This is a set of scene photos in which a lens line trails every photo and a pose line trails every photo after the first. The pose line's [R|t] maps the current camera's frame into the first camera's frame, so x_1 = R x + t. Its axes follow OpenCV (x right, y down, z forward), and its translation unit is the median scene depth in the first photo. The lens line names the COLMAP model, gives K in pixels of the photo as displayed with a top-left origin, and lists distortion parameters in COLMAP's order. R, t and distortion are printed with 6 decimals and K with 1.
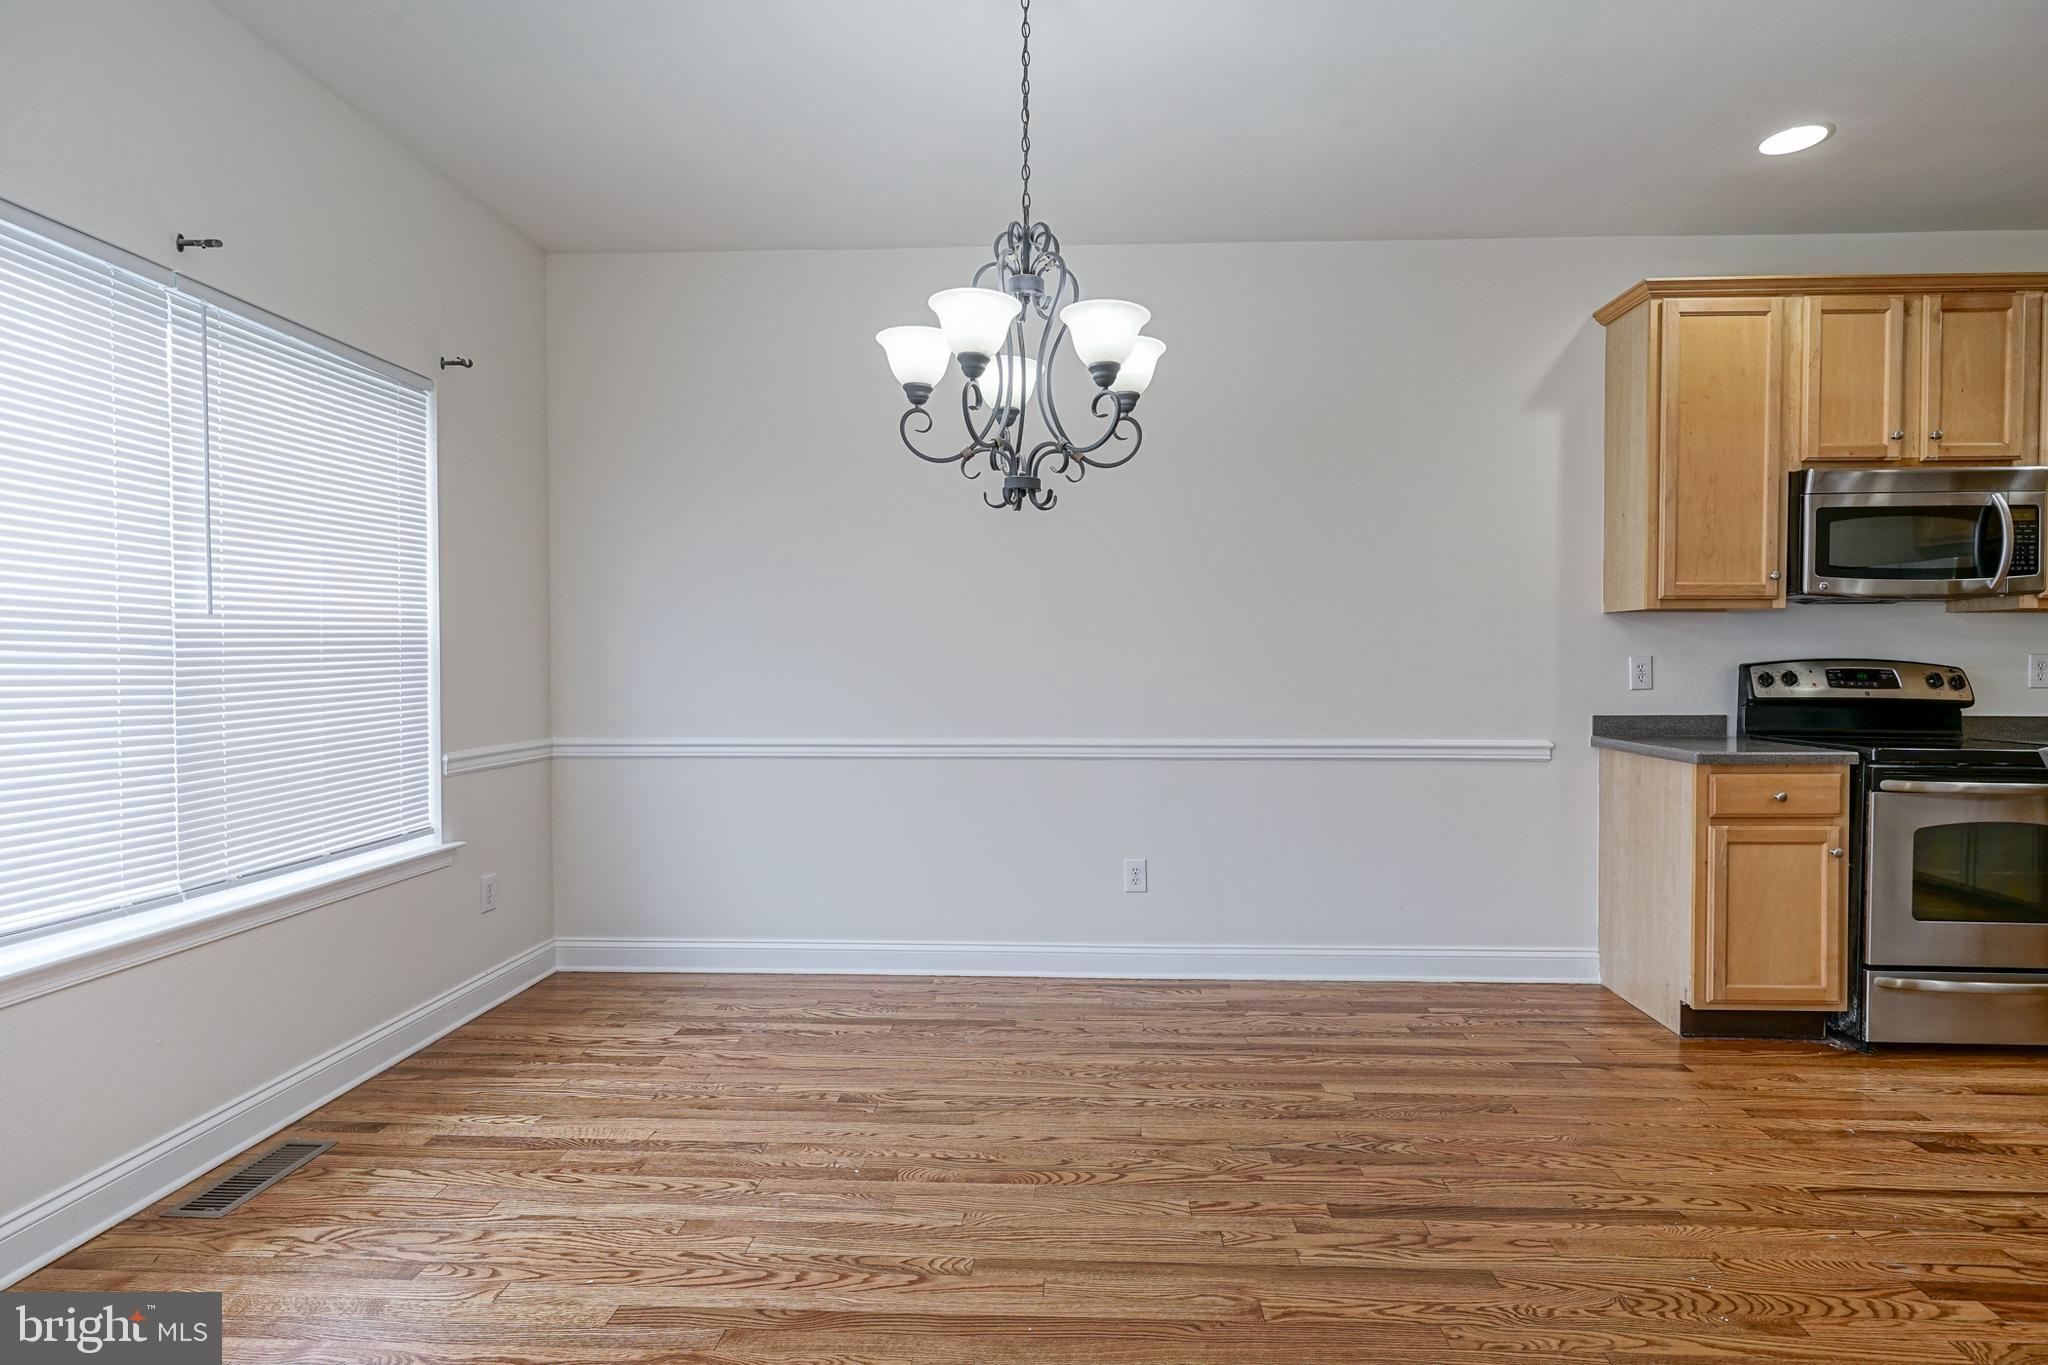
lens RADIAL K [[989.8, 0, 1047.4], [0, 989.8, 680.8], [0, 0, 1]] dist [0.000853, 0.001206]
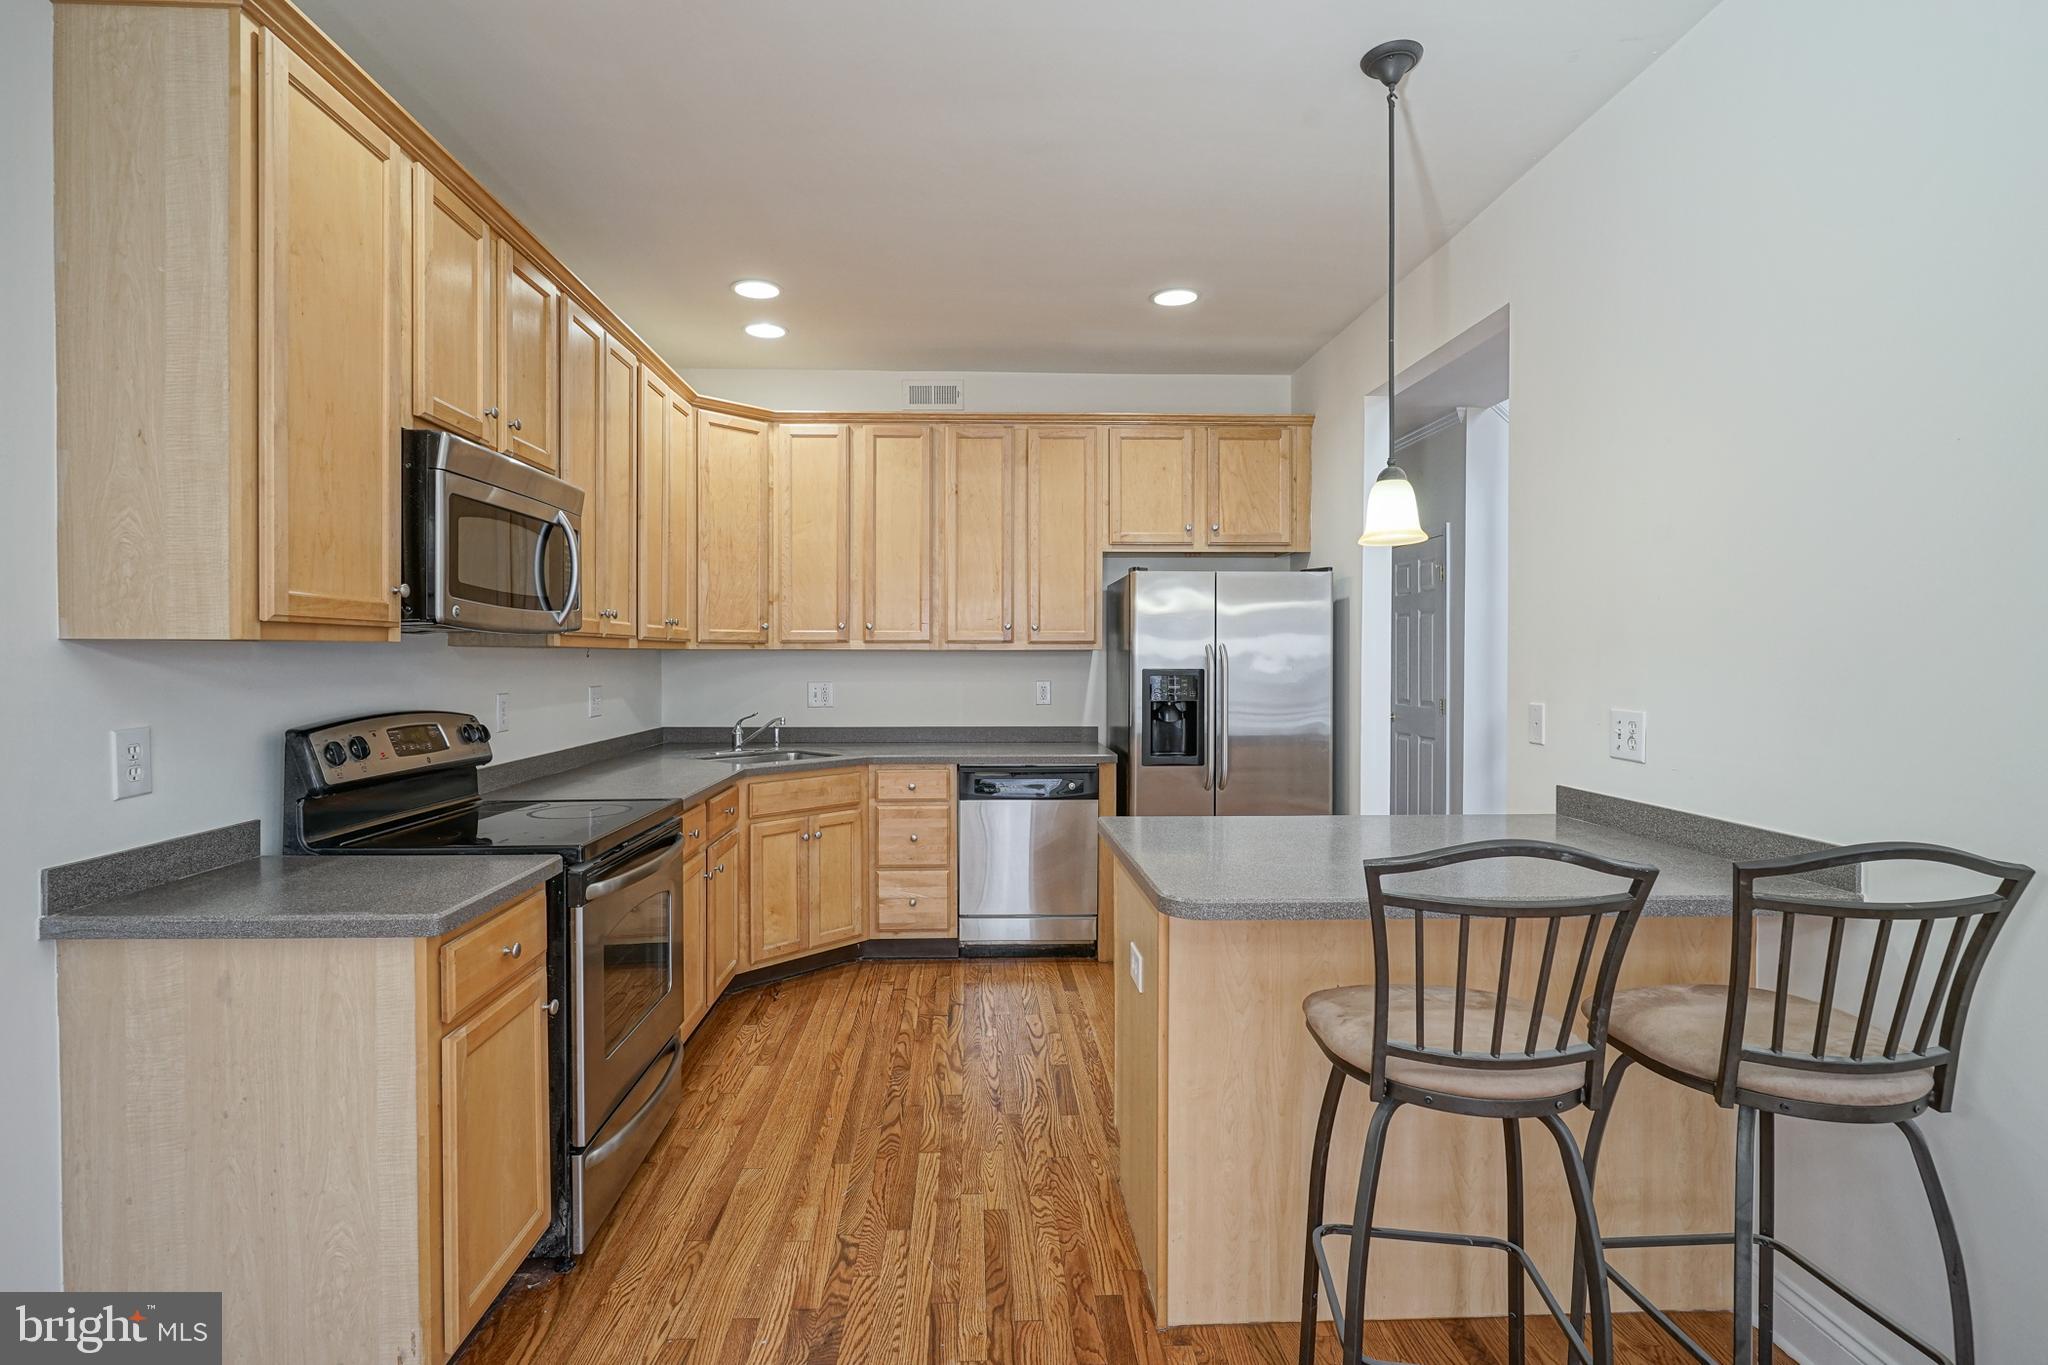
lens RADIAL K [[985.6, 0, 1018.8], [0, 985.6, 662.5], [0, 0, 1]] dist [-0.002336, 0.000210]
pose [[-0.082914, -0.008762, 0.996518, 0.085053], [0.020763, 0.999729, 0.010518, -0.059098], [-0.996340, 0.021563, -0.082709, 0.663660]]
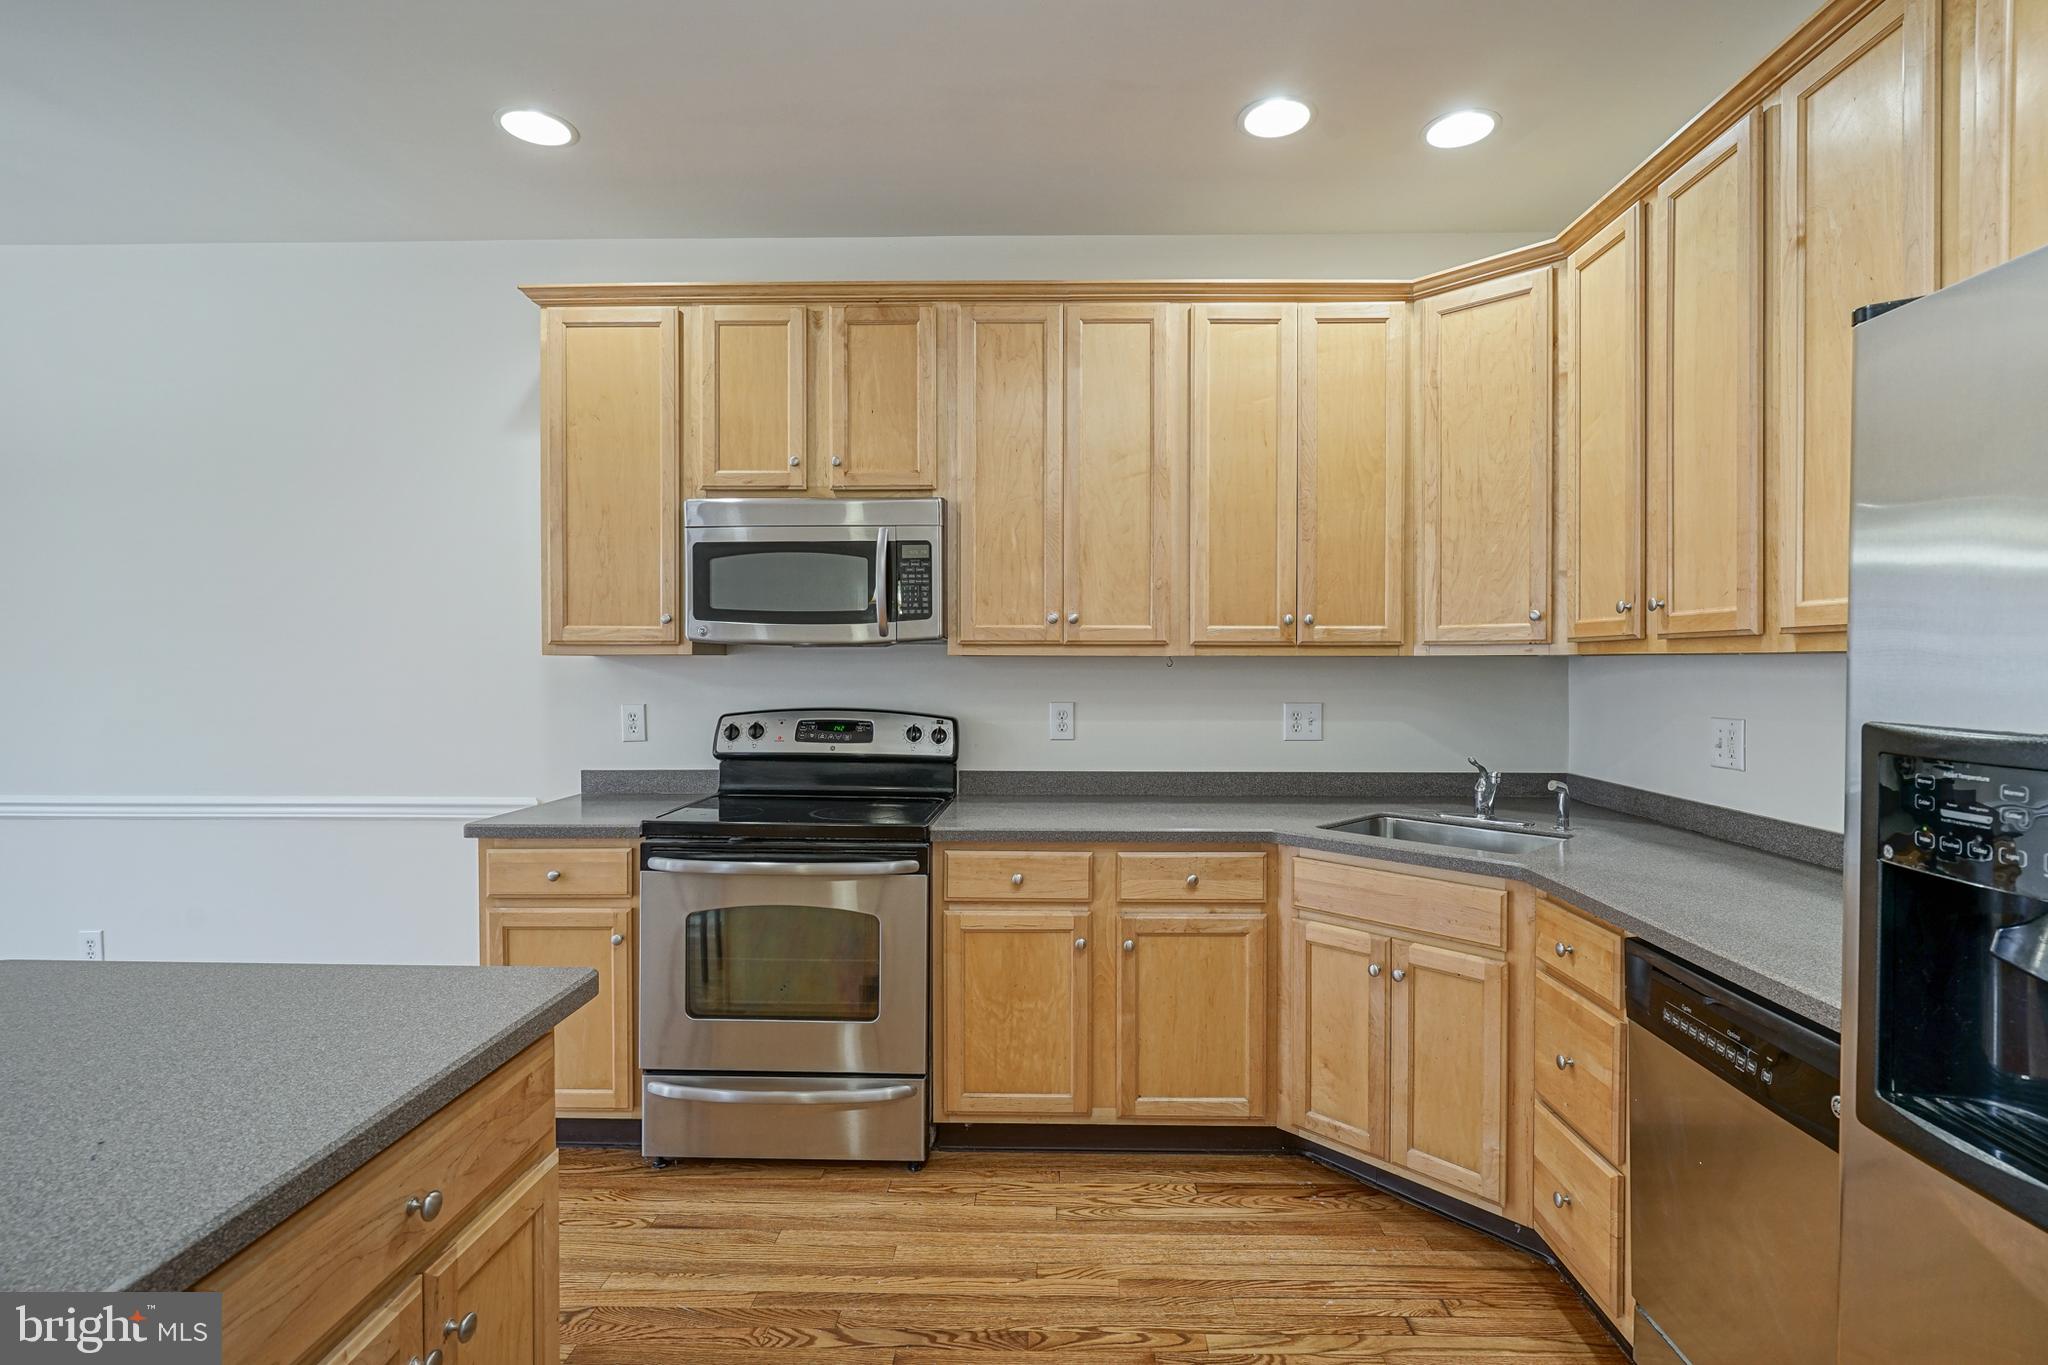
lens RADIAL K [[1000.5, 0, 1055.5], [0, 1000.5, 672.4], [0, 0, 1]] dist [-0.001389, 0.000340]
pose [[0.999865, -0.000866, 0.016425, 1.063965], [0.001055, 0.999933, -0.011506, -0.047185], [-0.016414, 0.011521, 0.999799, 0.098114]]
